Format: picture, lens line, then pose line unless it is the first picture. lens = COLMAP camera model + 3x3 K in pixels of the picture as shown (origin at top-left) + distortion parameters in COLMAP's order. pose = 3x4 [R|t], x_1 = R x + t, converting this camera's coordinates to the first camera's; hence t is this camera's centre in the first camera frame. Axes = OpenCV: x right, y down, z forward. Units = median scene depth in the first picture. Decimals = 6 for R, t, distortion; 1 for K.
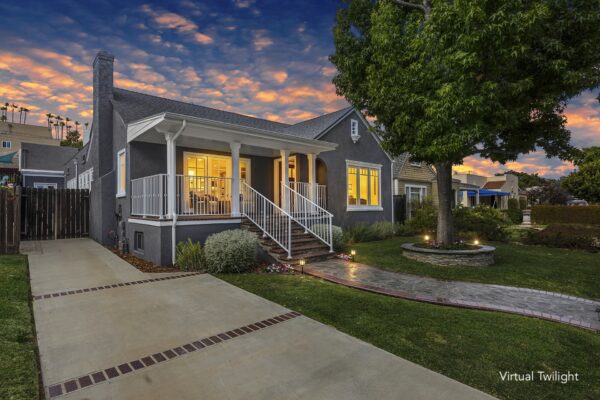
lens RADIAL K [[309.7, 0, 299.8], [0, 309.7, 199.4], [0, 0, 1]] dist [0.025440, 0.000167]
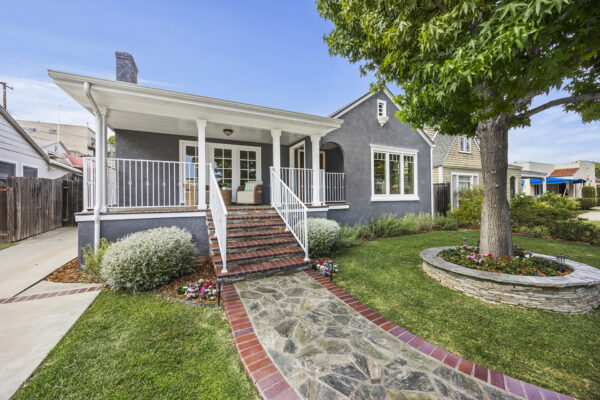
lens RADIAL K [[236.0, 0, 301.7], [0, 236.0, 194.0], [0, 0, 1]] dist [-0.000395, 0.000090]
pose [[0.963028, -0.006815, -0.269316, 0.119707], [0.010589, 0.999865, 0.012564, 0.005416], [0.269194, -0.014951, 0.962970, 0.239650]]
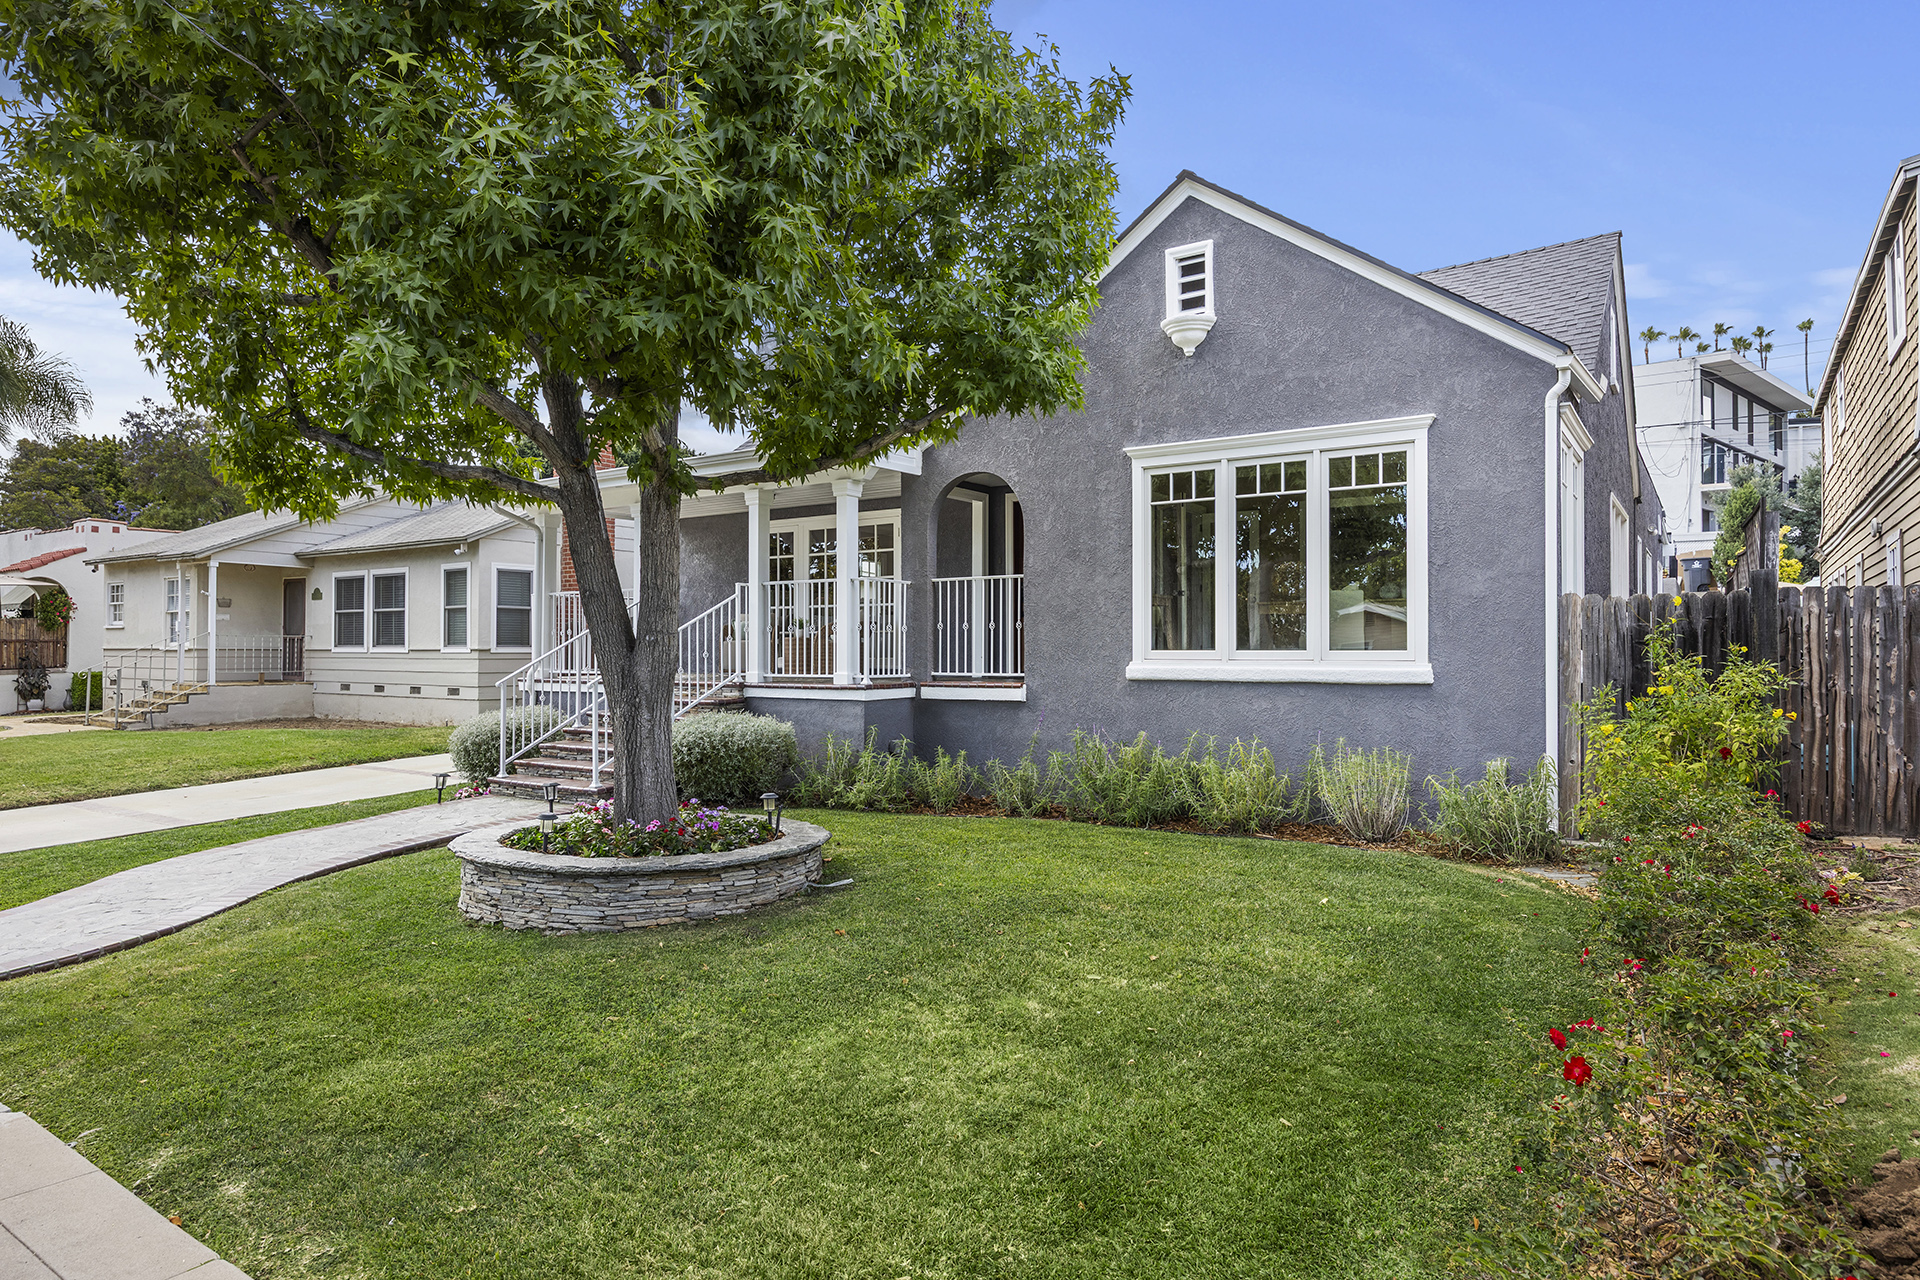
lens RADIAL K [[1075.2, 0, 968.6], [0, 1075.2, 645.6], [0, 0, 1]] dist [0.004512, 0.000266]
pose [[0.229281, -0.007110, -0.973334, 0.750974], [0.009468, 0.999942, -0.005074, 0.015502], [0.973314, -0.008053, 0.229335, 0.607725]]
